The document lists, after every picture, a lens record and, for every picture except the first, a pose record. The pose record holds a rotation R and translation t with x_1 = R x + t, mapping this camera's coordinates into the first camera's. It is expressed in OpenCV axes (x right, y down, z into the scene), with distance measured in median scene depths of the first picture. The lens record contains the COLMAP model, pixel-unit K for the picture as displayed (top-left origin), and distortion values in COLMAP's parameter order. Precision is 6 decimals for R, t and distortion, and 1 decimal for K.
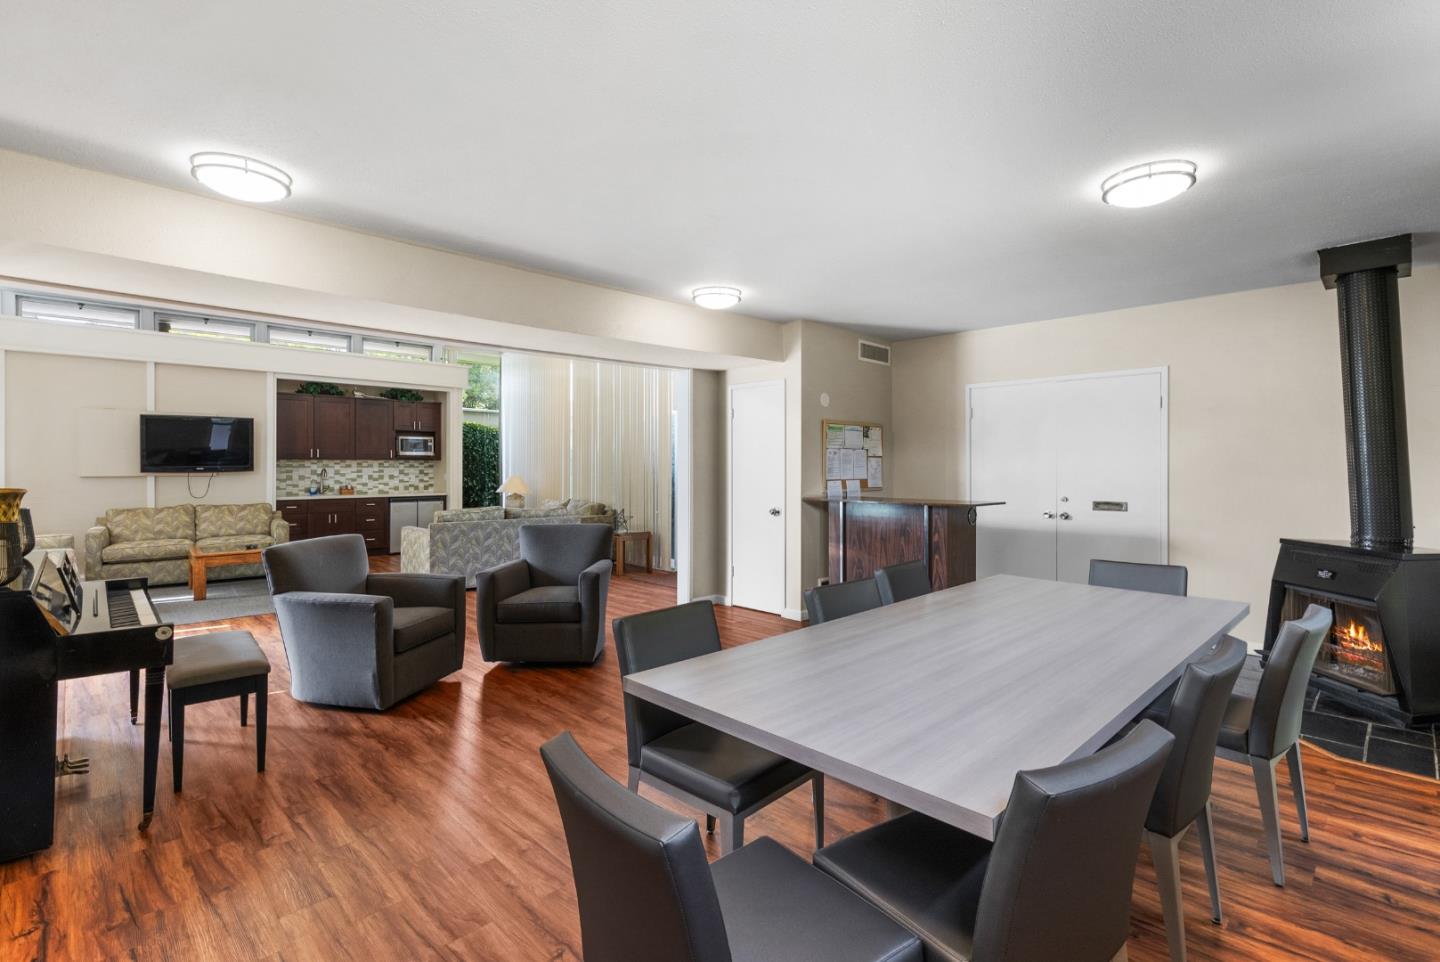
lens RADIAL K [[647.8, 0, 720.3], [0, 647.8, 476.3], [0, 0, 1]] dist [0.001608, 0.000240]
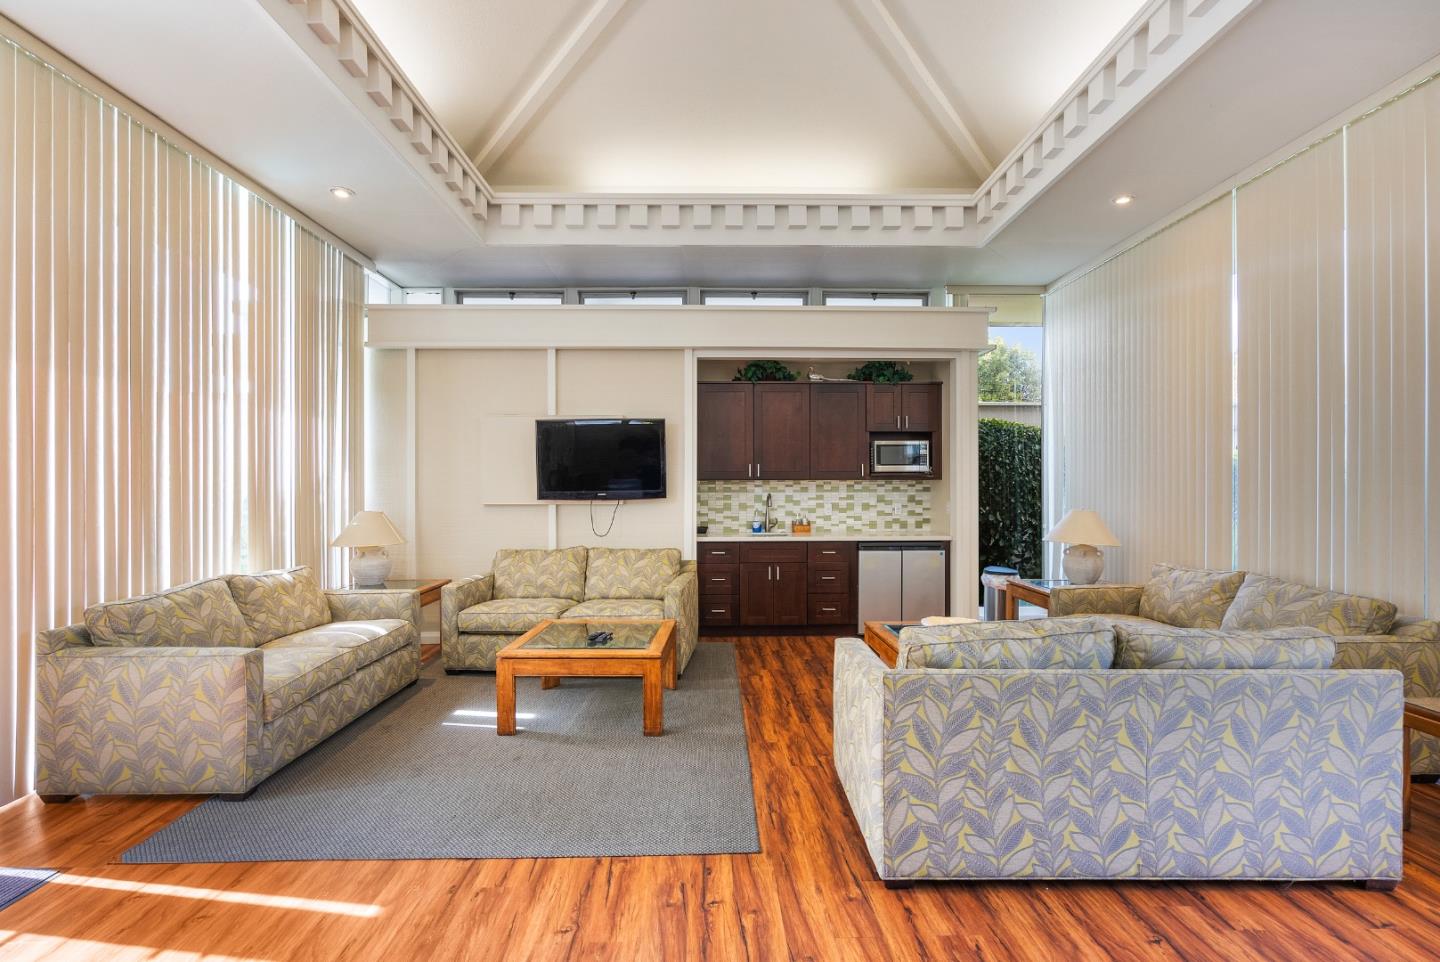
lens RADIAL K [[647.8, 0, 720.3], [0, 647.8, 476.3], [0, 0, 1]] dist [0.001608, 0.000240]
pose [[0.727442, -0.012457, -0.686057, -0.188297], [-0.008577, 0.999592, -0.027245, -0.010759], [0.686116, 0.025703, 0.727038, 0.470460]]
